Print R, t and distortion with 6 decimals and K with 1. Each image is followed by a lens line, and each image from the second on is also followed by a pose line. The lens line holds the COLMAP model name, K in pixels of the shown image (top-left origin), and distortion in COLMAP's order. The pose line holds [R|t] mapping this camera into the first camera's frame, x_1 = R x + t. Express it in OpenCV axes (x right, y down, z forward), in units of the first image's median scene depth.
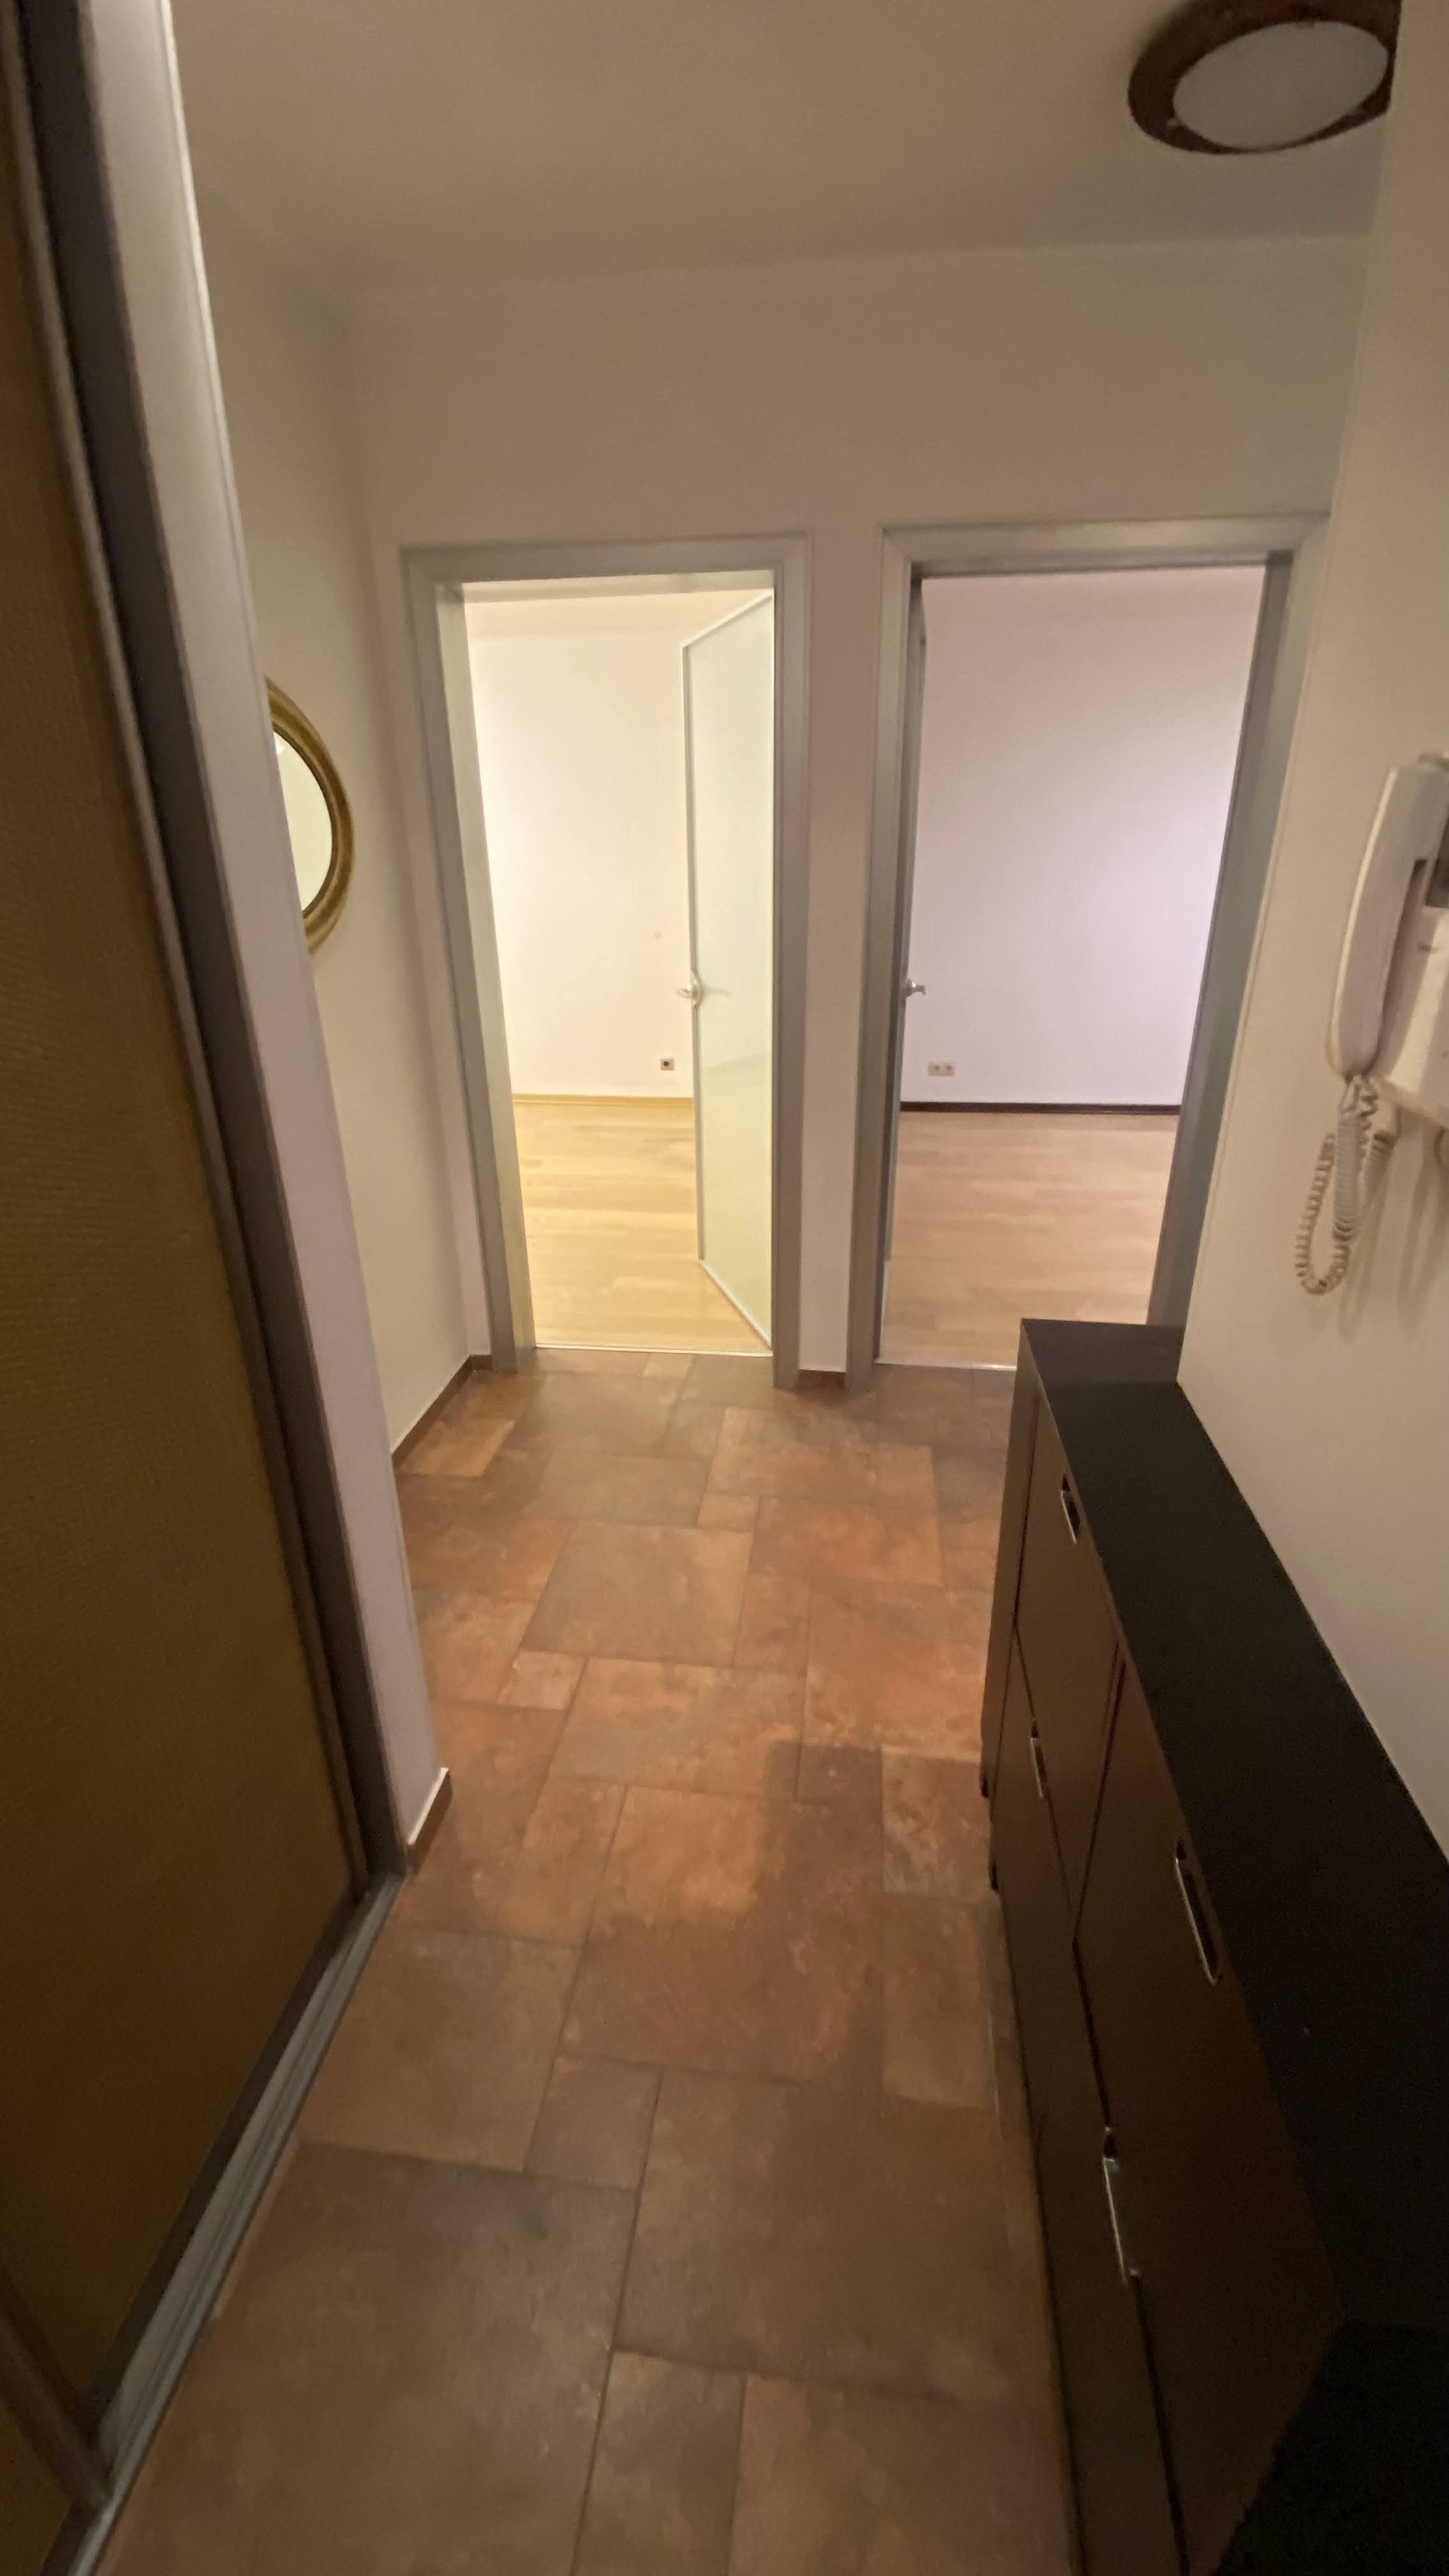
lens RADIAL K [[1035.7, 0, 728.0], [0, 1035.7, 1273.7], [0, 0, 1]] dist [0.000319, -0.013971]
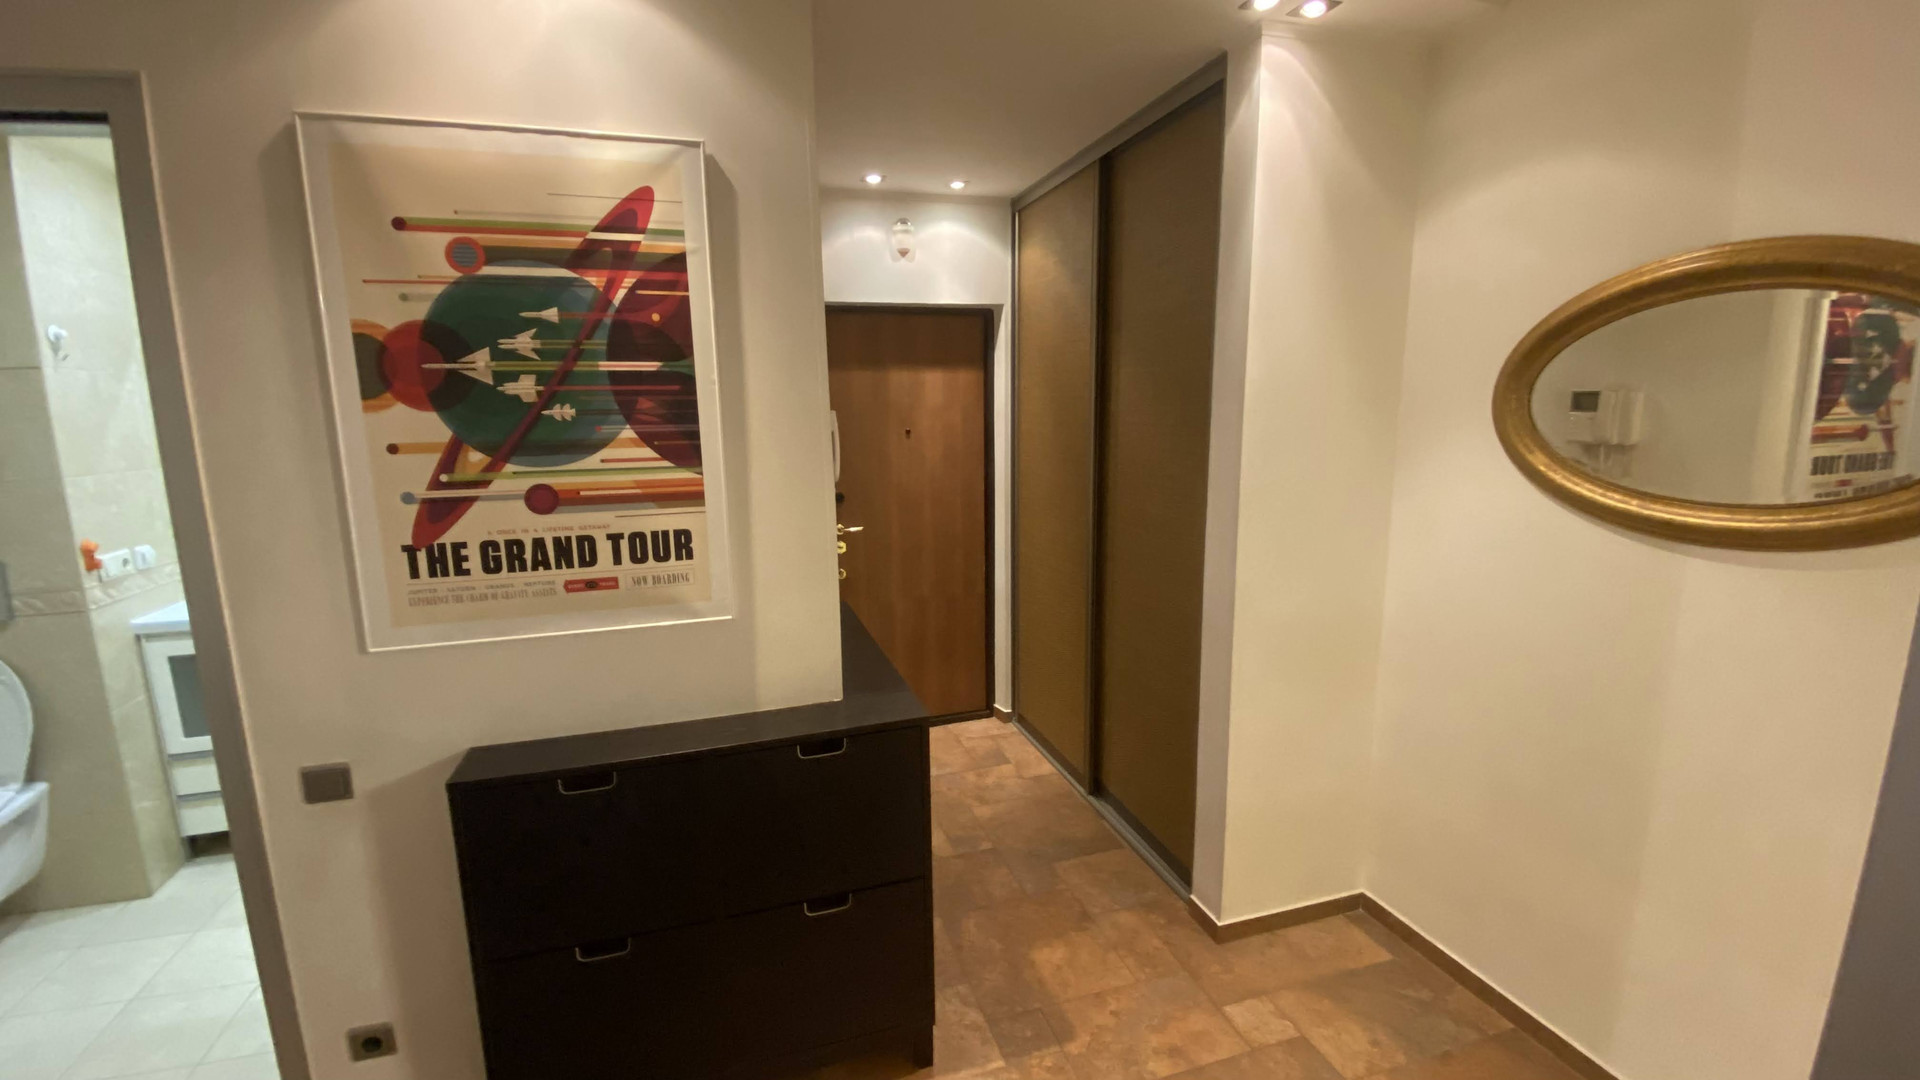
lens RADIAL K [[772.0, 0, 947.5], [0, 772.0, 539.7], [0, 0, 1]] dist [0.000319, -0.013971]
pose [[-0.911970, 0.095618, -0.398957, 0.571220], [-0.130876, 0.853844, 0.503808, -0.633254], [0.388821, 0.511672, -0.766166, 1.444407]]
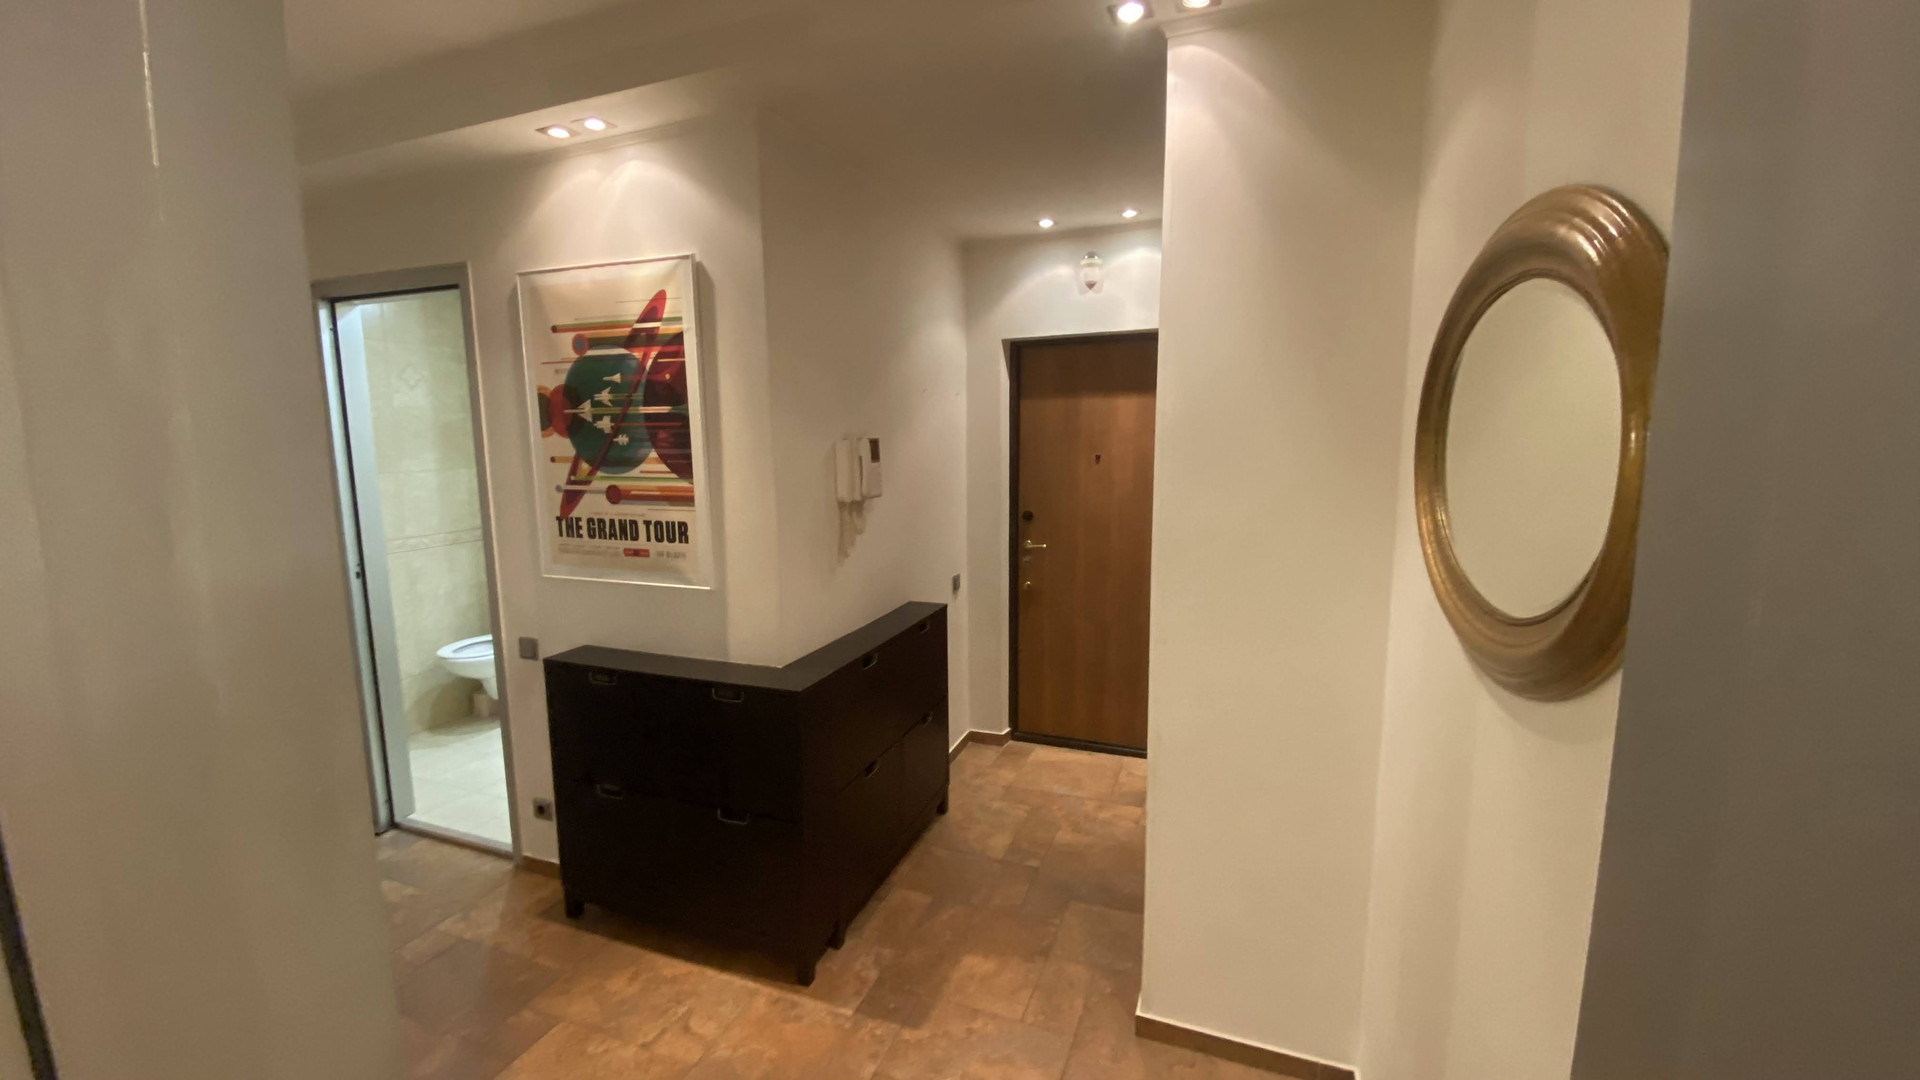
lens RADIAL K [[772.0, 0, 947.5], [0, 772.0, 539.7], [0, 0, 1]] dist [0.000319, -0.013971]
pose [[-0.969696, -0.014618, 0.243879, -0.262138], [0.110905, 0.863097, 0.492711, -0.711942], [-0.217694, 0.504827, -0.835320, 1.627898]]
